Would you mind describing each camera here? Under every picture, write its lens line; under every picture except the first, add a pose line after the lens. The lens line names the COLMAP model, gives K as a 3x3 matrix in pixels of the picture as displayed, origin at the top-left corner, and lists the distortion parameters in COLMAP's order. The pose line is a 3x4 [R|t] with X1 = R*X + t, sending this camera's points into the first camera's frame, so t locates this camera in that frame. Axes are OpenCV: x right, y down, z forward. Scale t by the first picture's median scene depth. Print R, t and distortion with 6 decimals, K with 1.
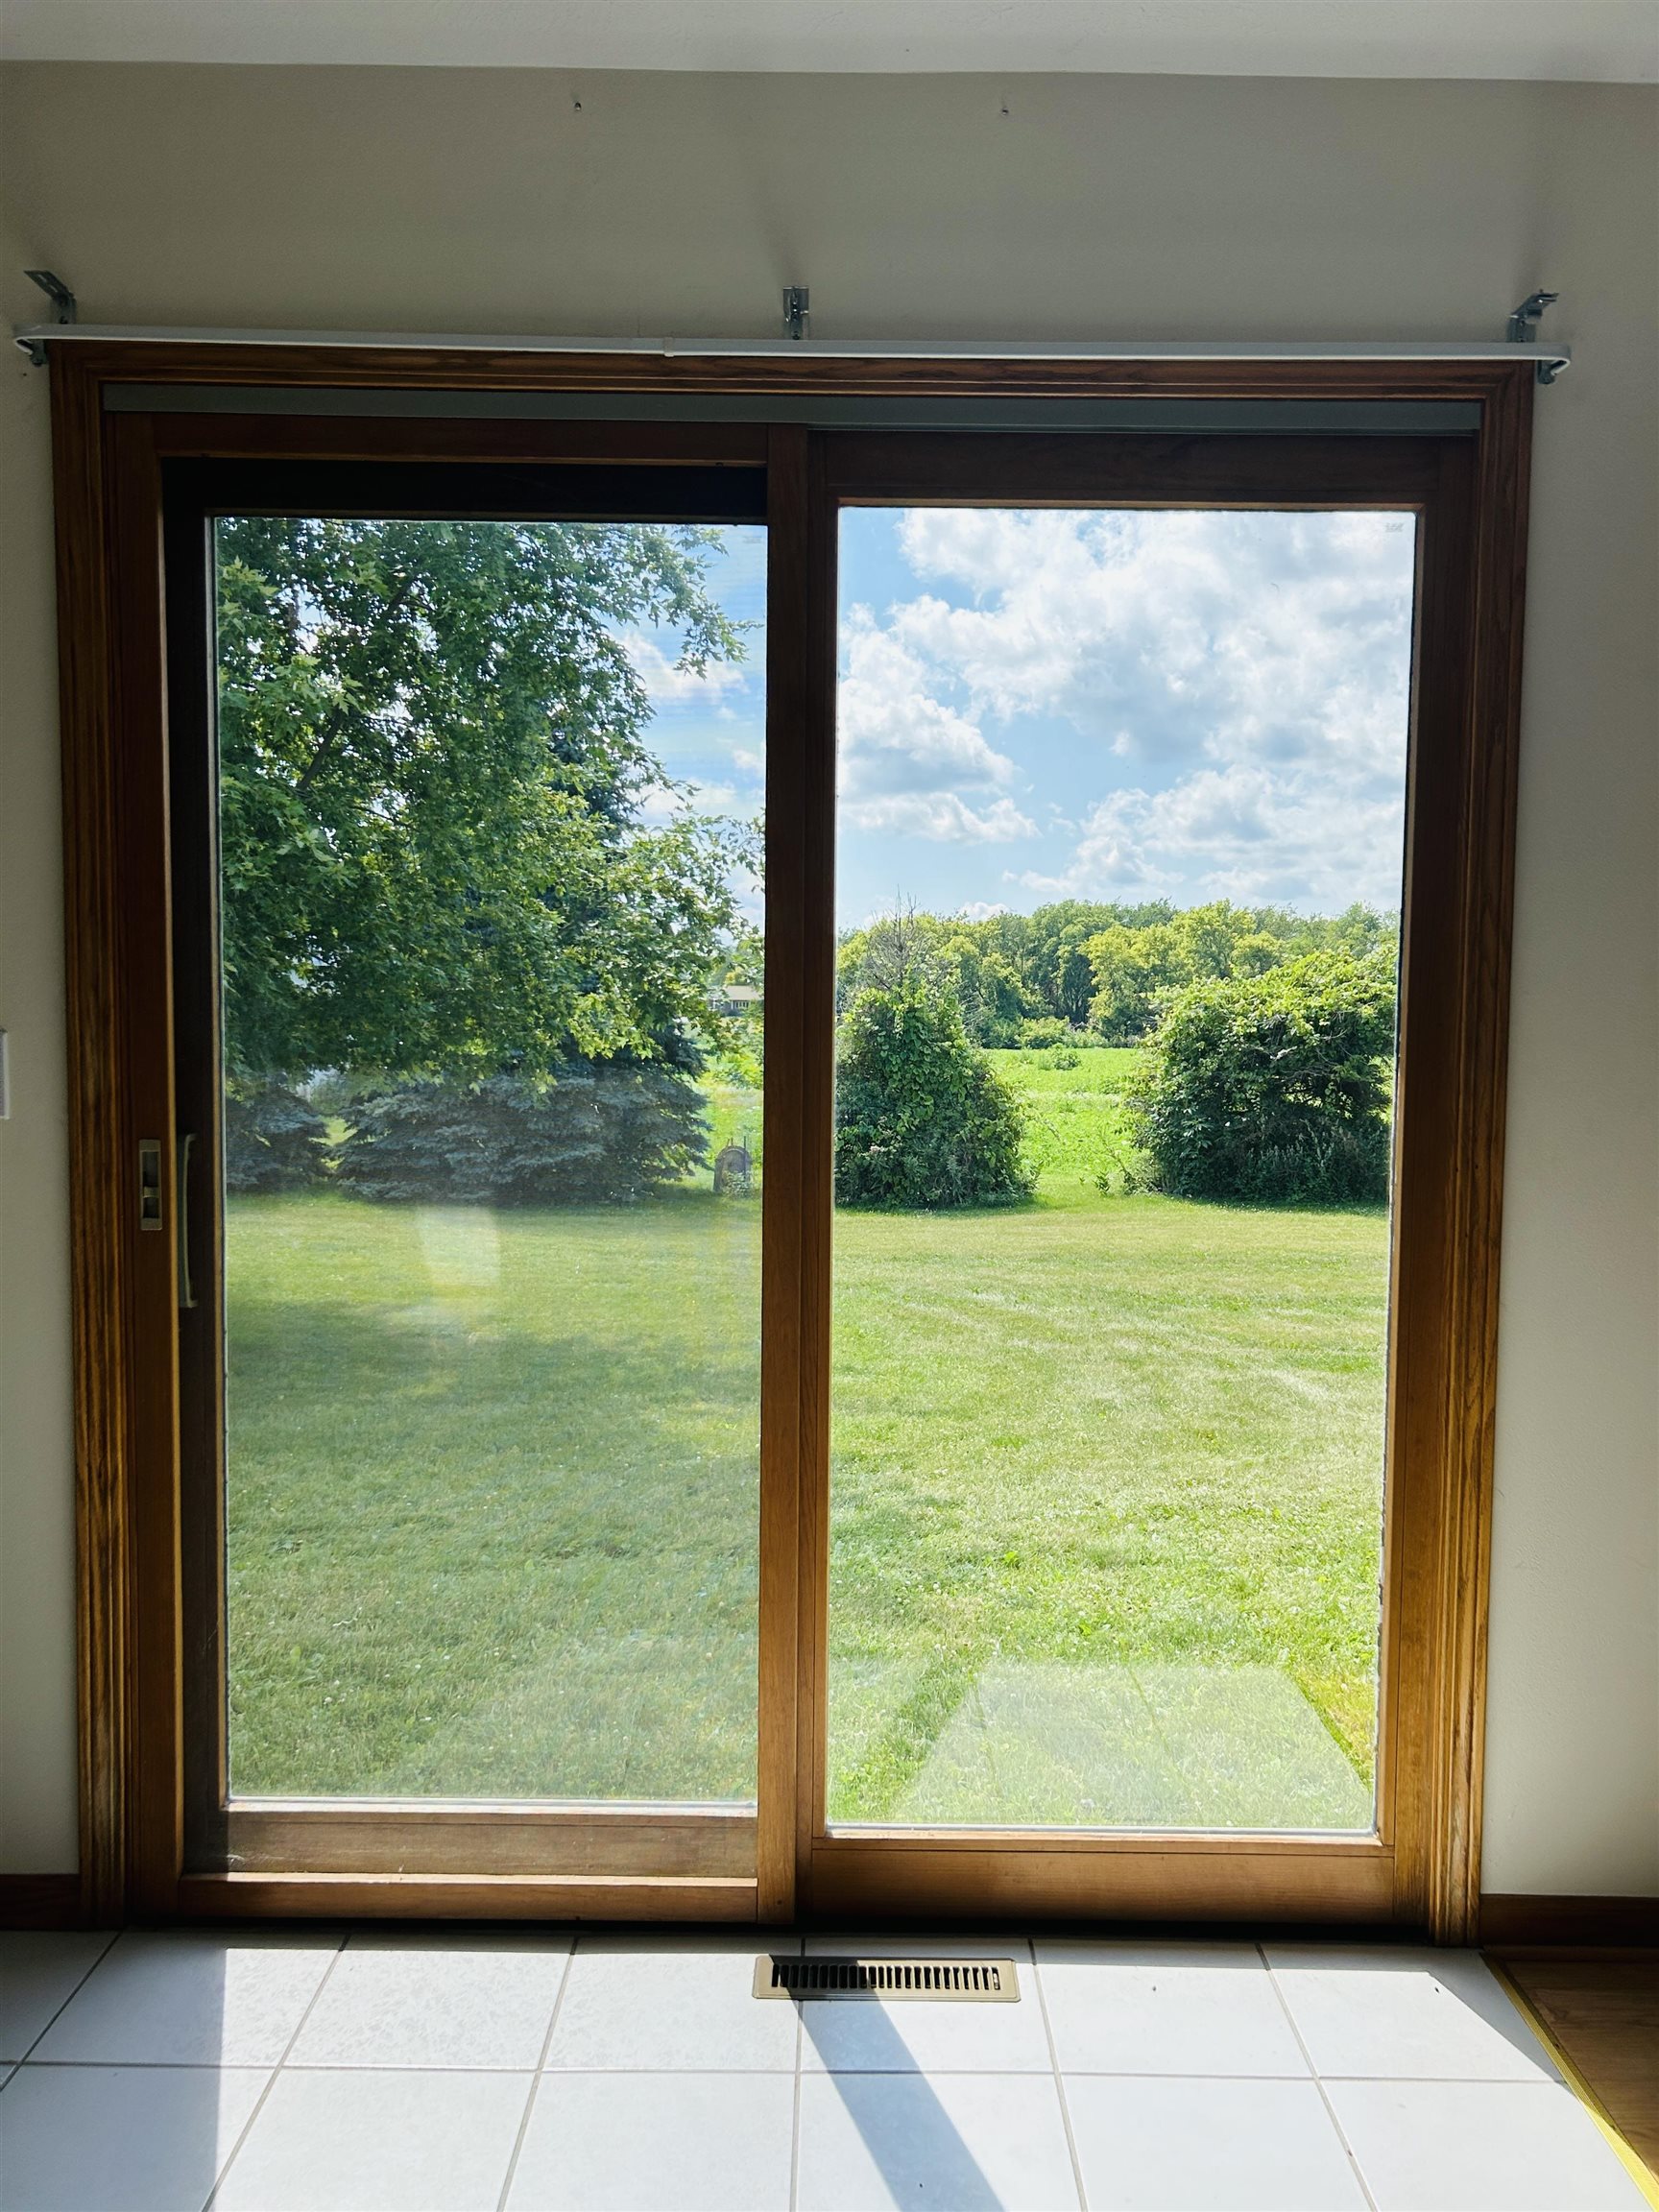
lens RADIAL K [[1670.3, 0, 825.3], [0, 1670.3, 1107.4], [0, 0, 1]] dist [0.046296, -0.046230]
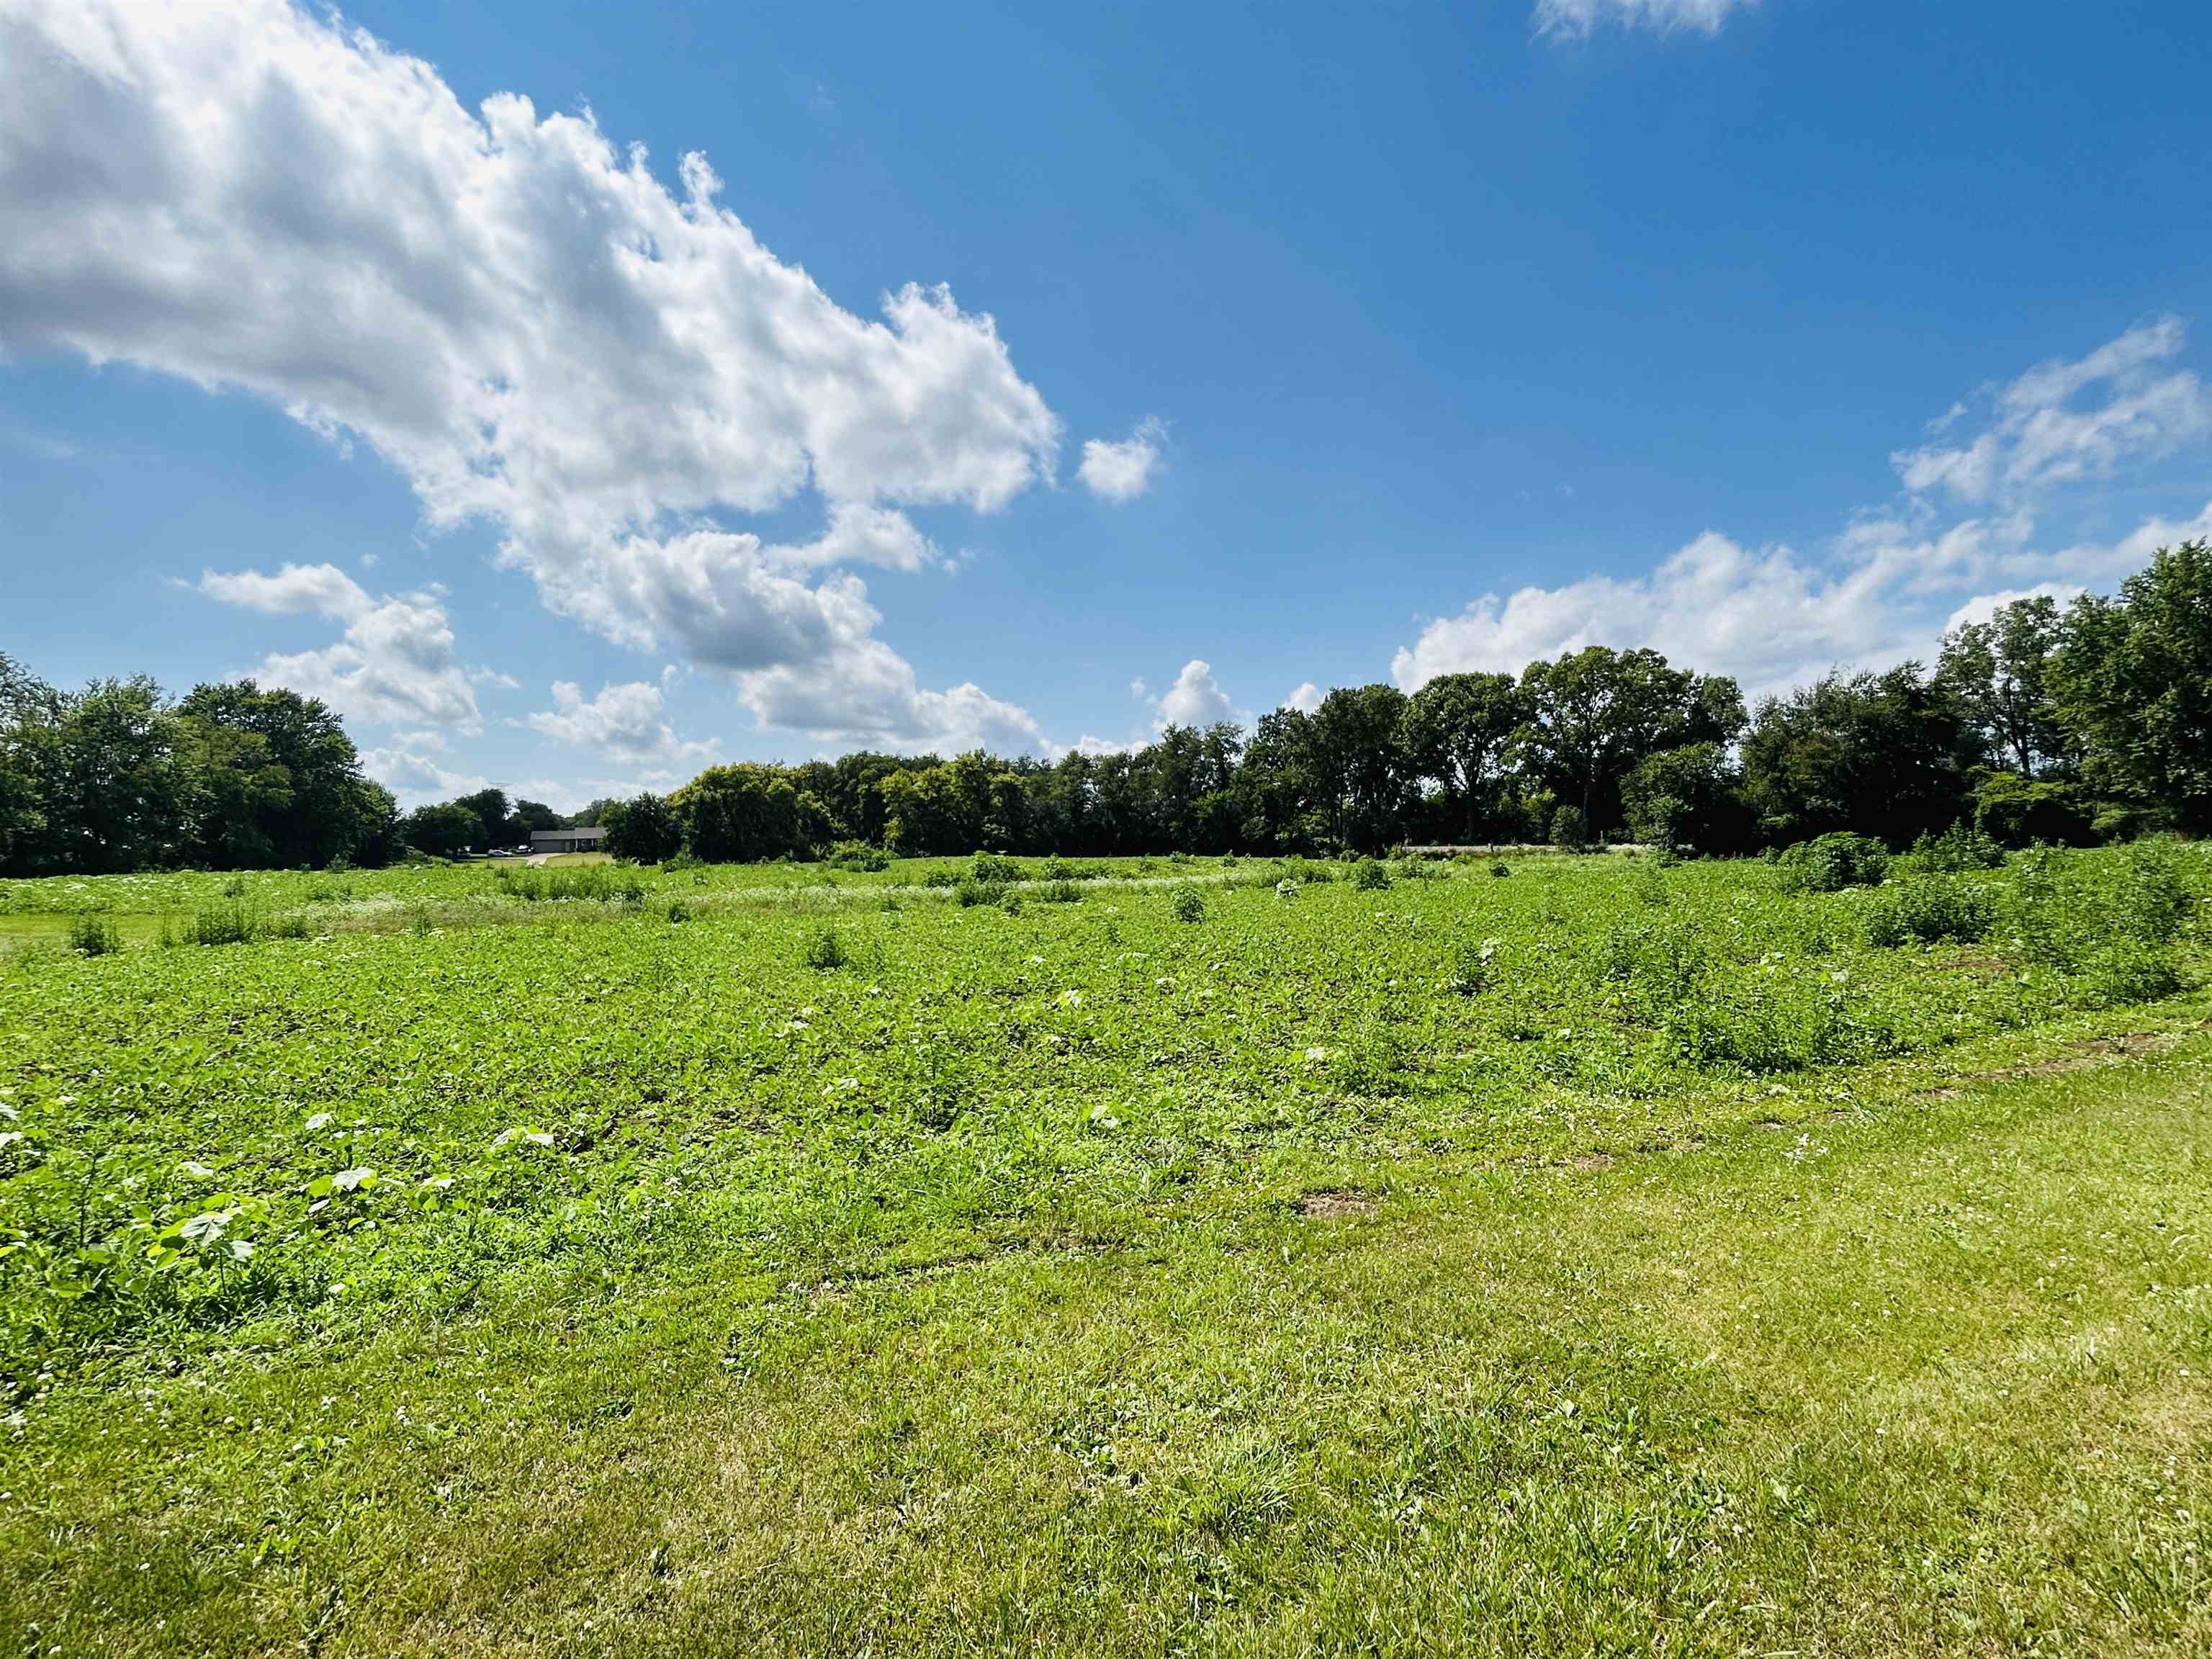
lens RADIAL K [[1052.2, 0, 1096.4], [0, 1052.2, 825.6], [0, 0, 1]] dist [-0.019472, -0.000411]
pose [[0.931478, -0.029887, 0.362568, 0.057031], [0.058771, 0.995891, -0.068895, 0.006867], [-0.359019, 0.085483, 0.929407, 0.661927]]
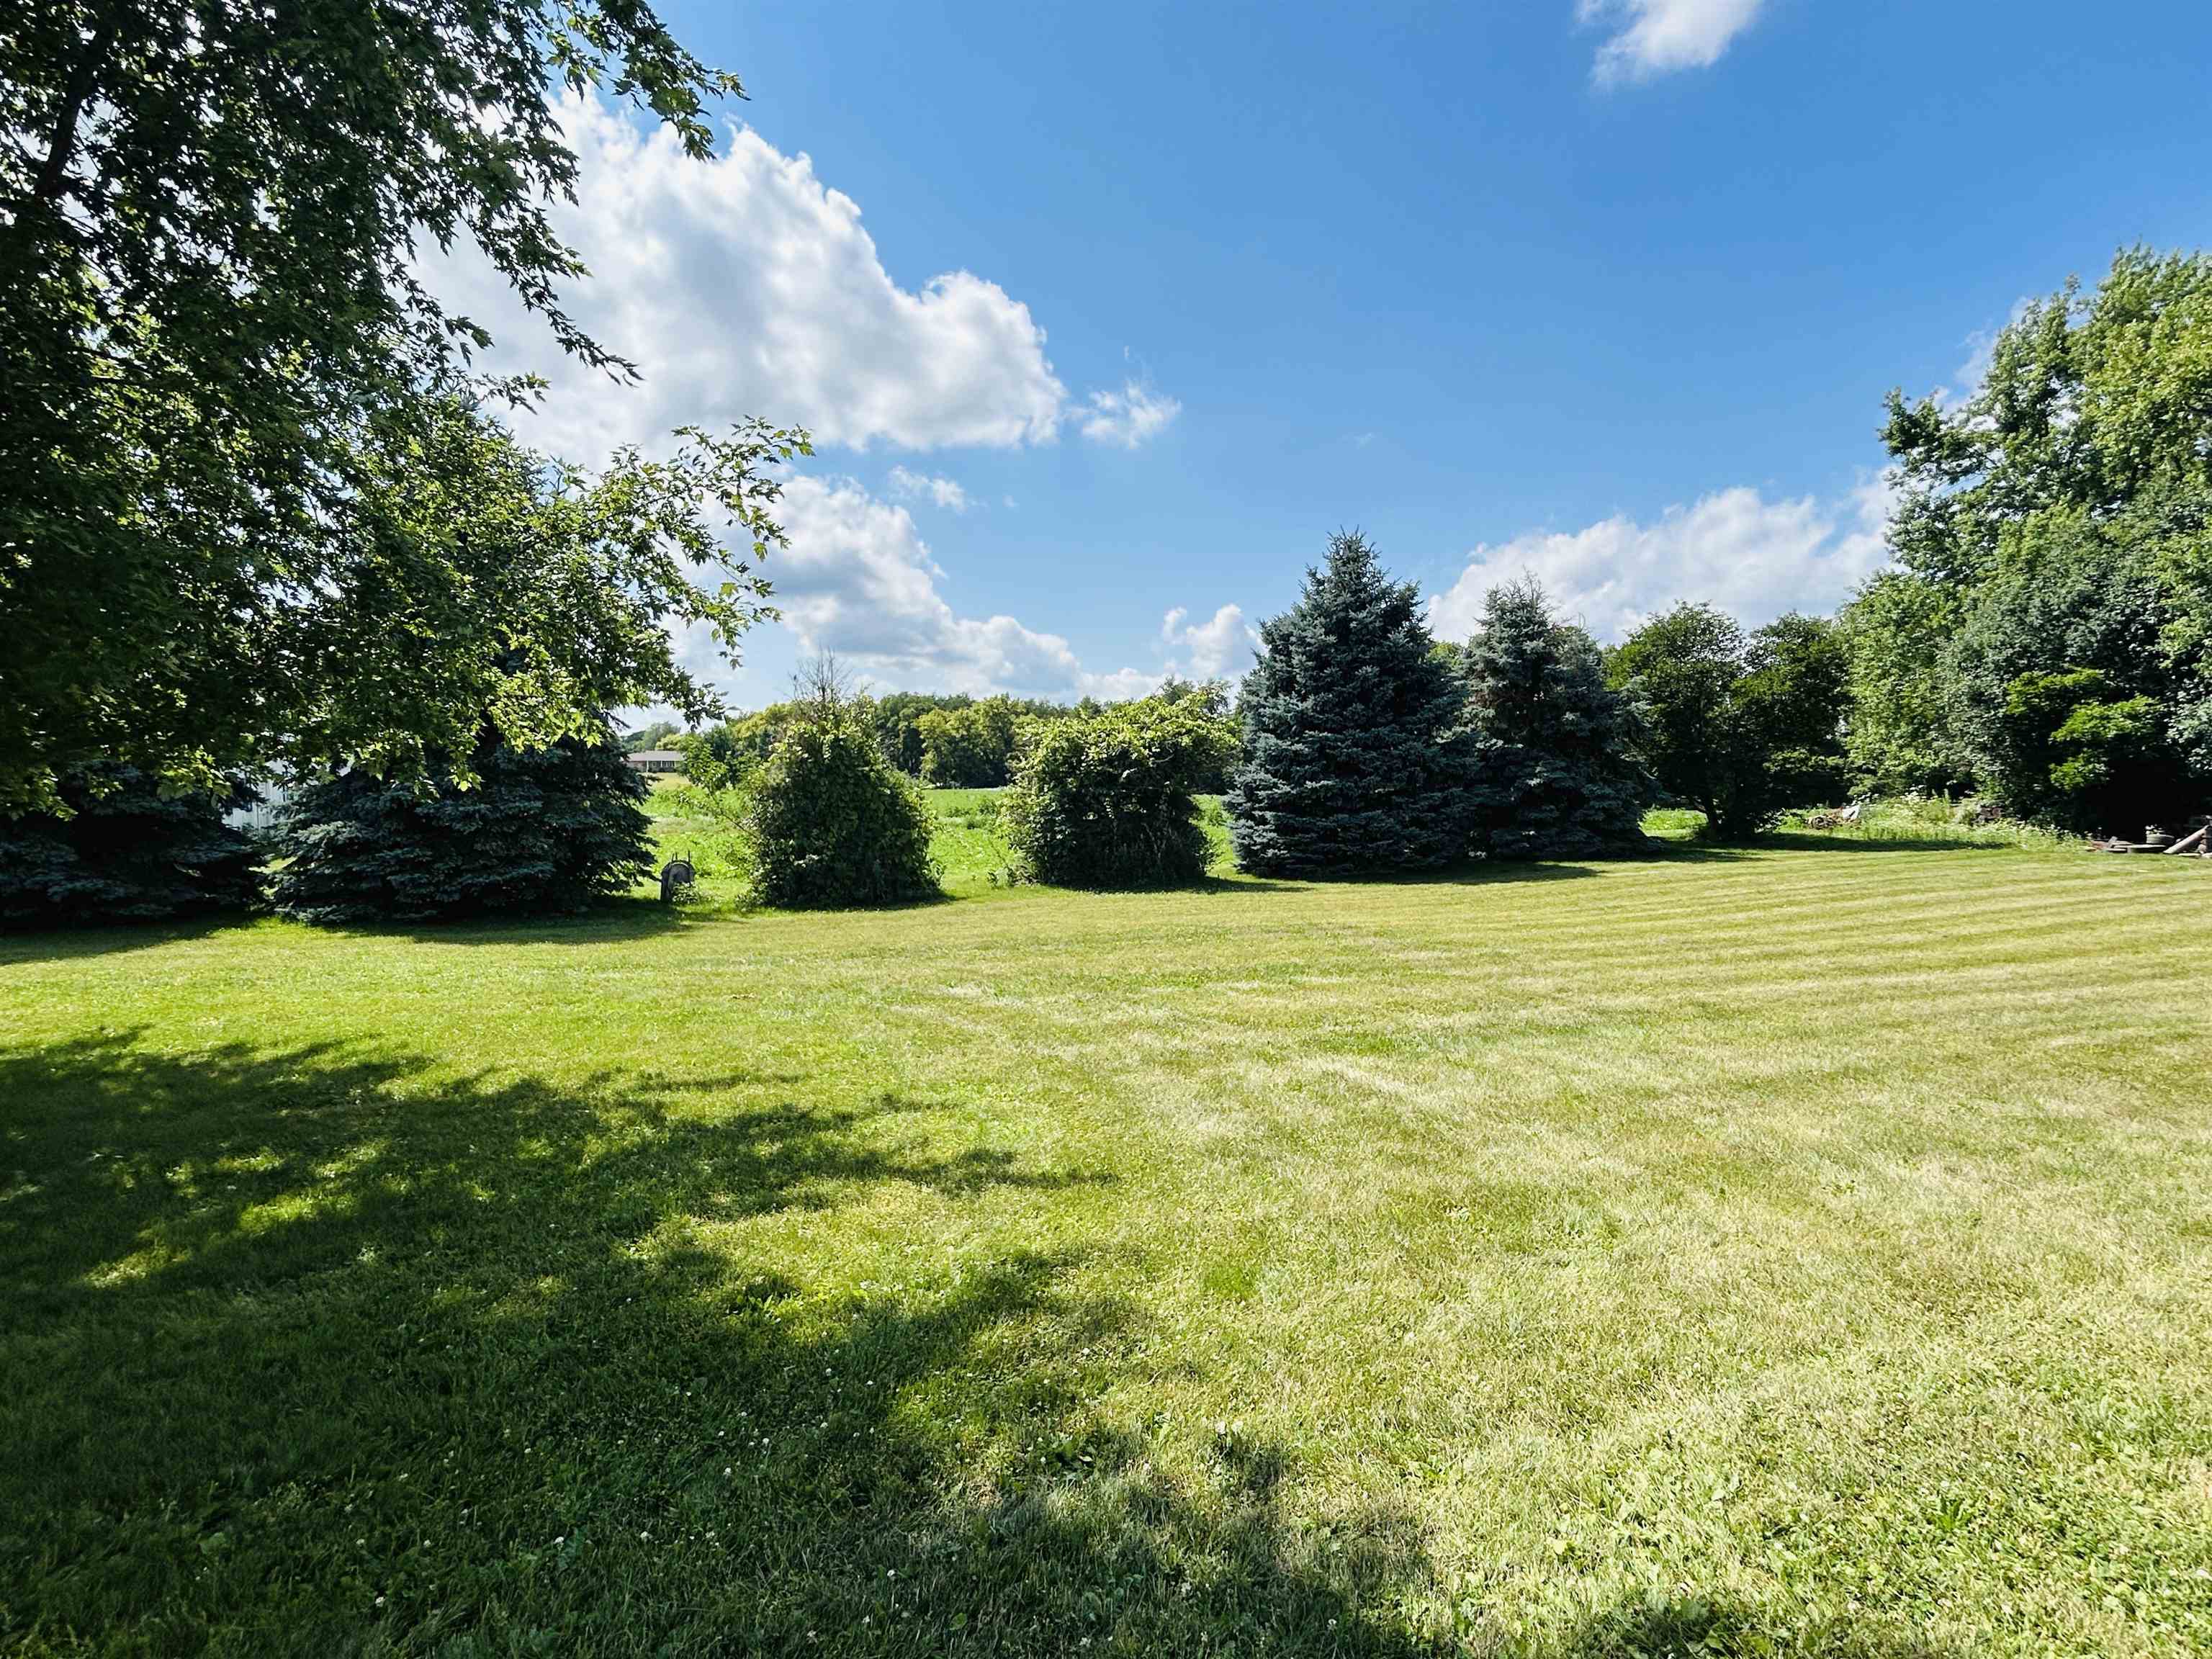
lens RADIAL K [[1052.2, 0, 1106.8], [0, 1052.2, 820.4], [0, 0, 1]] dist [-0.019472, -0.000411]
pose [[0.940224, -0.024854, 0.339649, -0.022438], [0.028877, 0.999560, -0.006793, 0.009462], [-0.339331, 0.016195, 0.940528, 0.218312]]
